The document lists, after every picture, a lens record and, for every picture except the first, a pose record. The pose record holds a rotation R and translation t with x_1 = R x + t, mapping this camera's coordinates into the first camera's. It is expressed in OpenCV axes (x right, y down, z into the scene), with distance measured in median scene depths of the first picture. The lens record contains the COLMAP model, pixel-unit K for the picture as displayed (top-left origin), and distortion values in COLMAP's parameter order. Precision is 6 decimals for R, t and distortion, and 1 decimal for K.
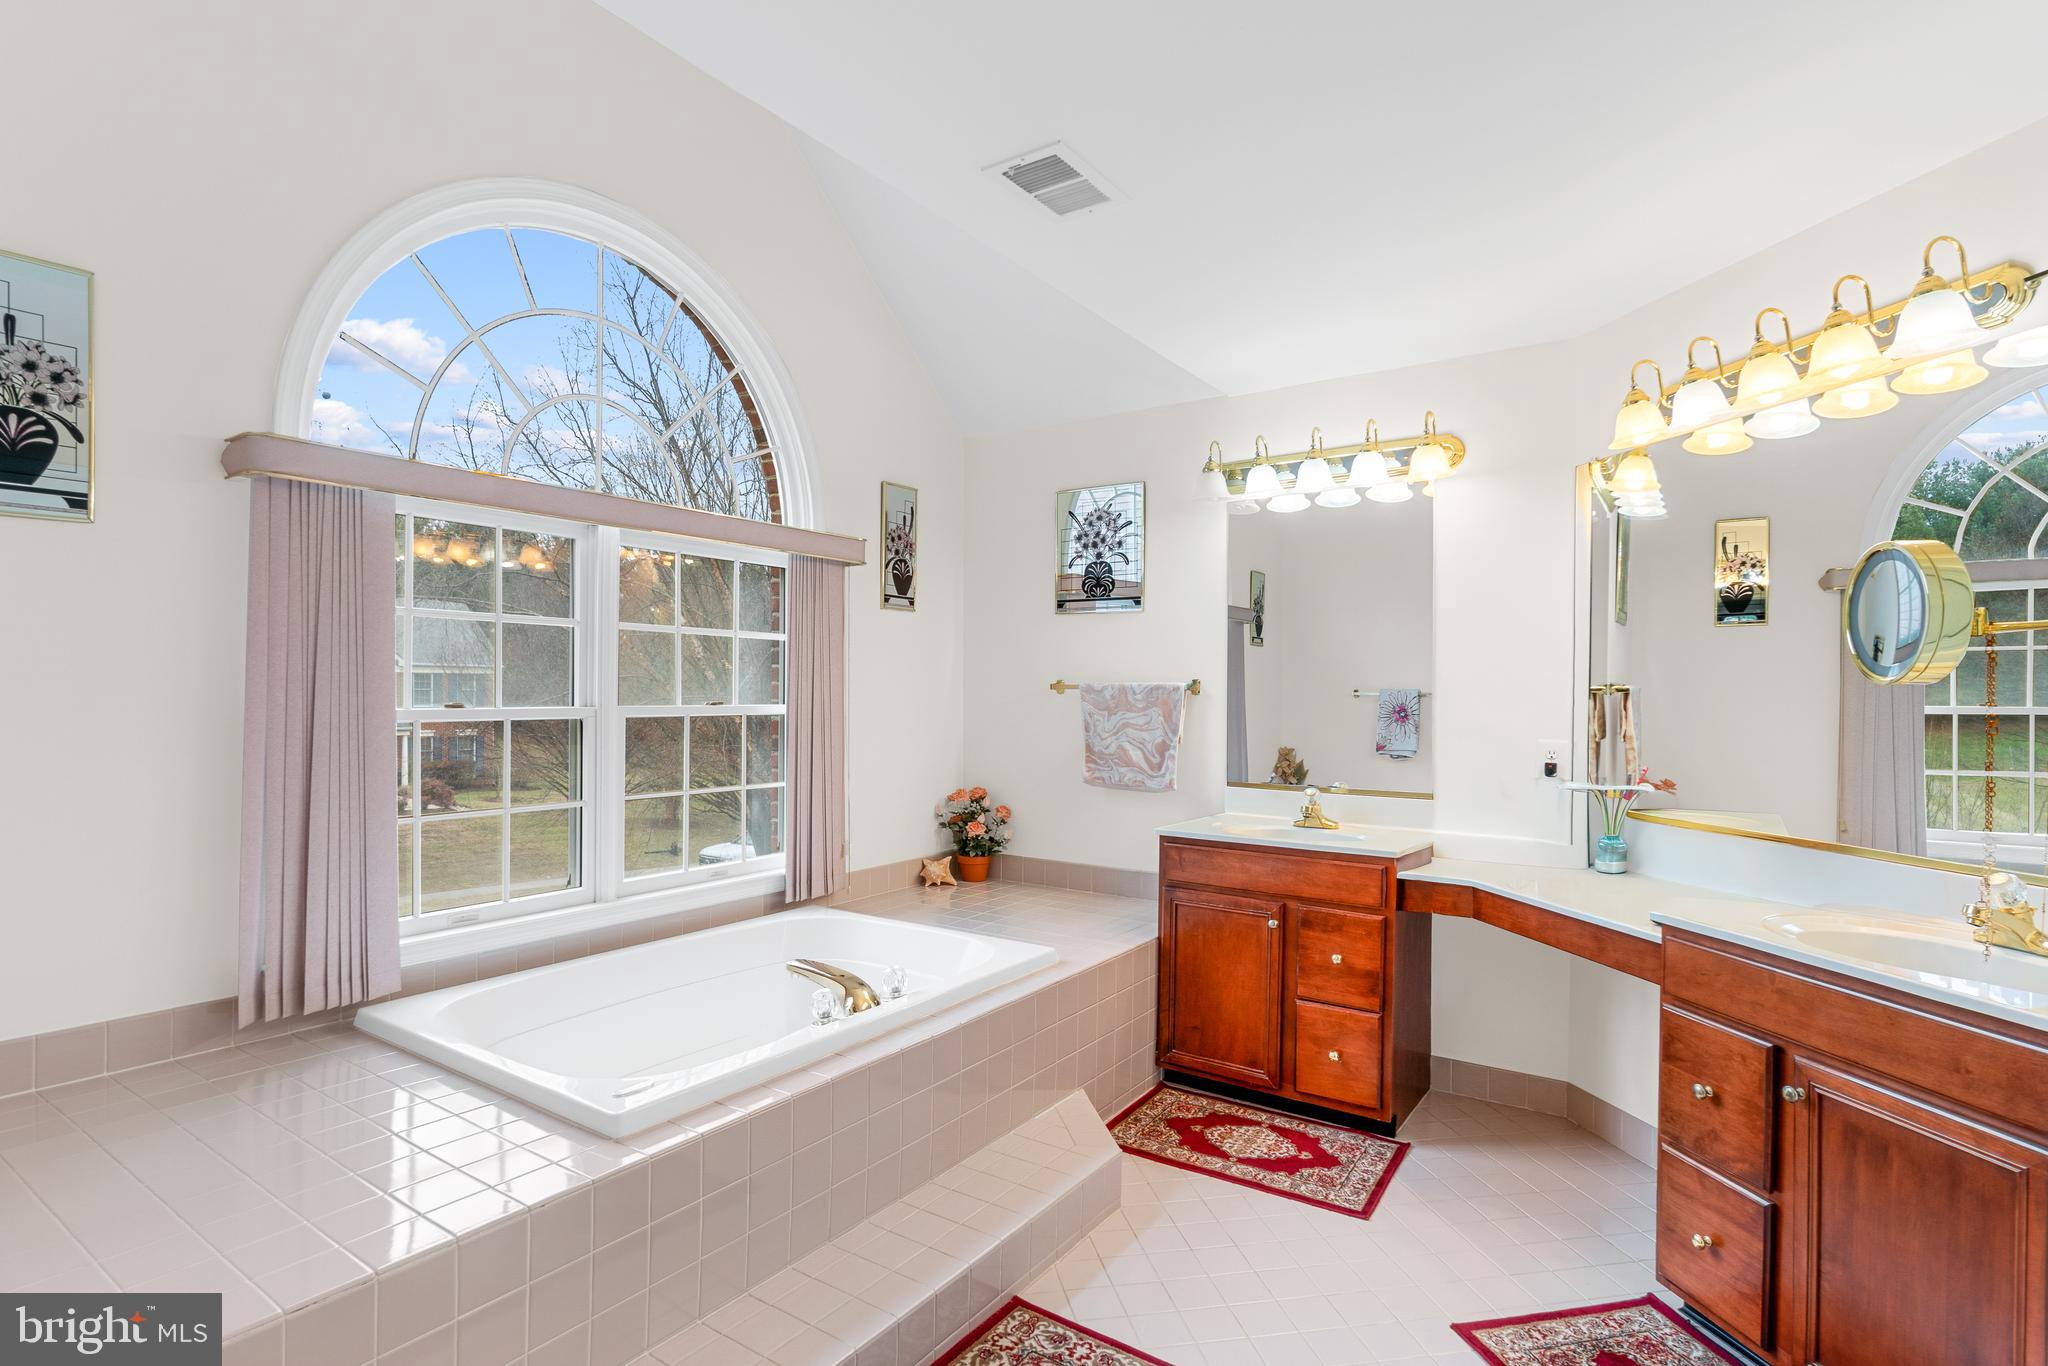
lens RADIAL K [[1048.6, 0, 978.5], [0, 1048.6, 719.9], [0, 0, 1]] dist [-0.003742, -0.000498]
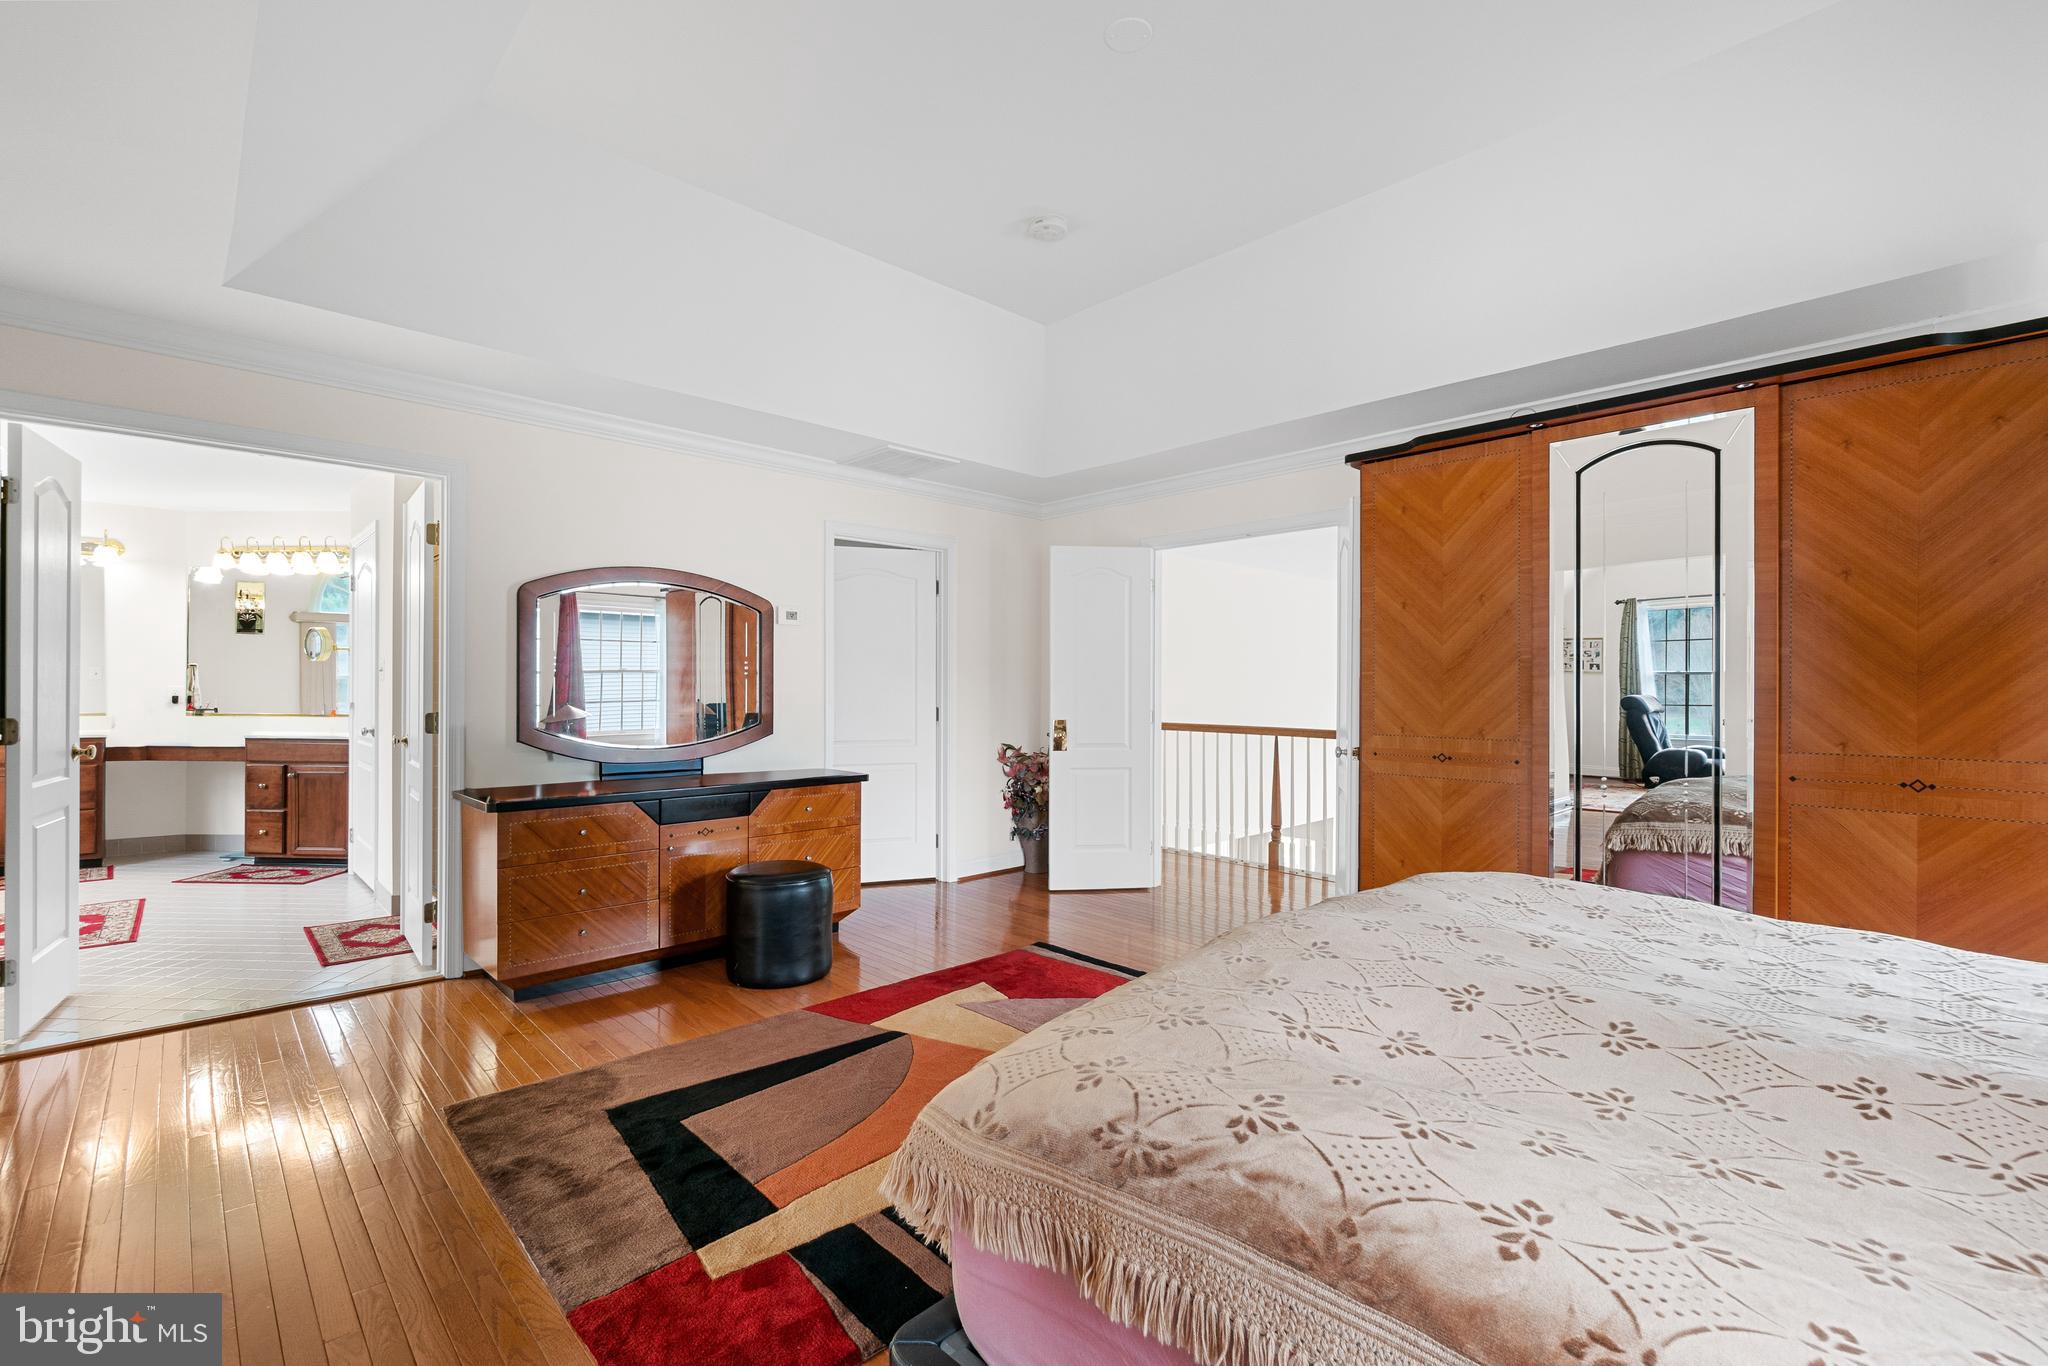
lens RADIAL K [[909.2, 0, 1020.6], [0, 909.2, 696.2], [0, 0, 1]] dist [-0.000965, -0.000388]
pose [[0.206582, -0.001506, 0.978428, -1.130900], [0.010473, 0.999945, -0.000672, 0.071453], [-0.978373, 0.010386, 0.206587, -1.353802]]
